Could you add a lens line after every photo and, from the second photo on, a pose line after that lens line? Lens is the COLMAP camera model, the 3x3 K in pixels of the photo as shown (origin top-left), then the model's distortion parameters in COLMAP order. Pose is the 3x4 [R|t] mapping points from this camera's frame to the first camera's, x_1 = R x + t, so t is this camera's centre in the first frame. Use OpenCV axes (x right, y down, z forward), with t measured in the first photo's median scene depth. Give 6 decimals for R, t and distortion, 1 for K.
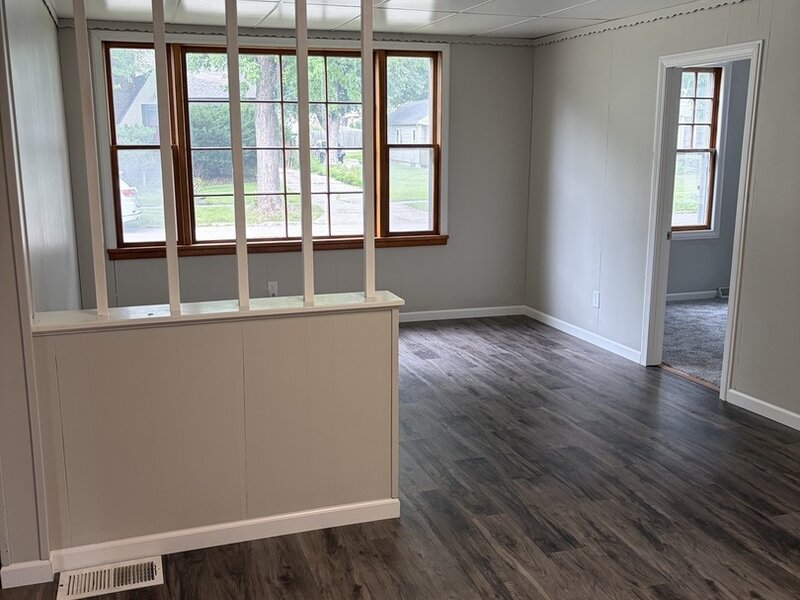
lens RADIAL K [[815.2, 0, 404.1], [0, 815.2, 302.5], [0, 0, 1]] dist [0.055226, 0.000000]
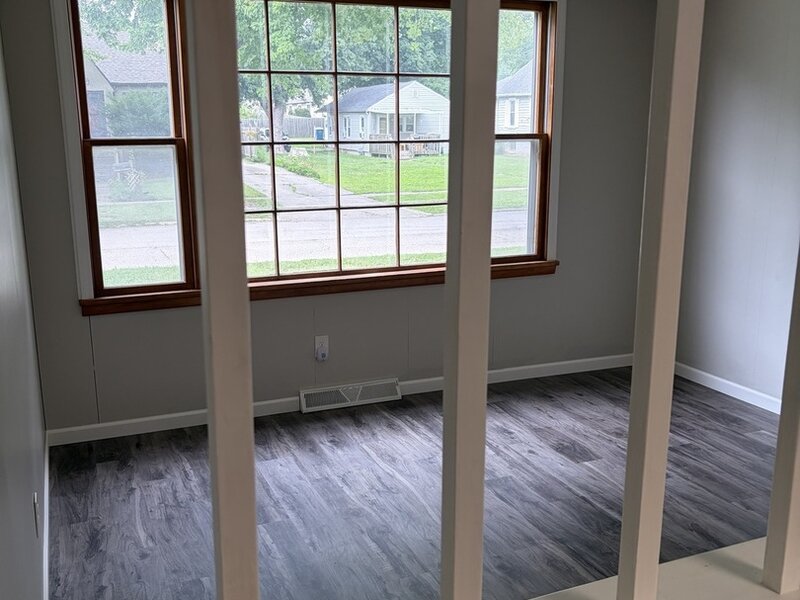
lens RADIAL K [[815.2, 0, 394.5], [0, 815.2, 291.4], [0, 0, 1]] dist [0.055226, 0.000000]
pose [[0.997504, -0.019130, 0.067975, -0.162315], [0.019006, 0.999816, 0.002474, -0.070808], [-0.068010, -0.001176, 0.997684, 0.346907]]
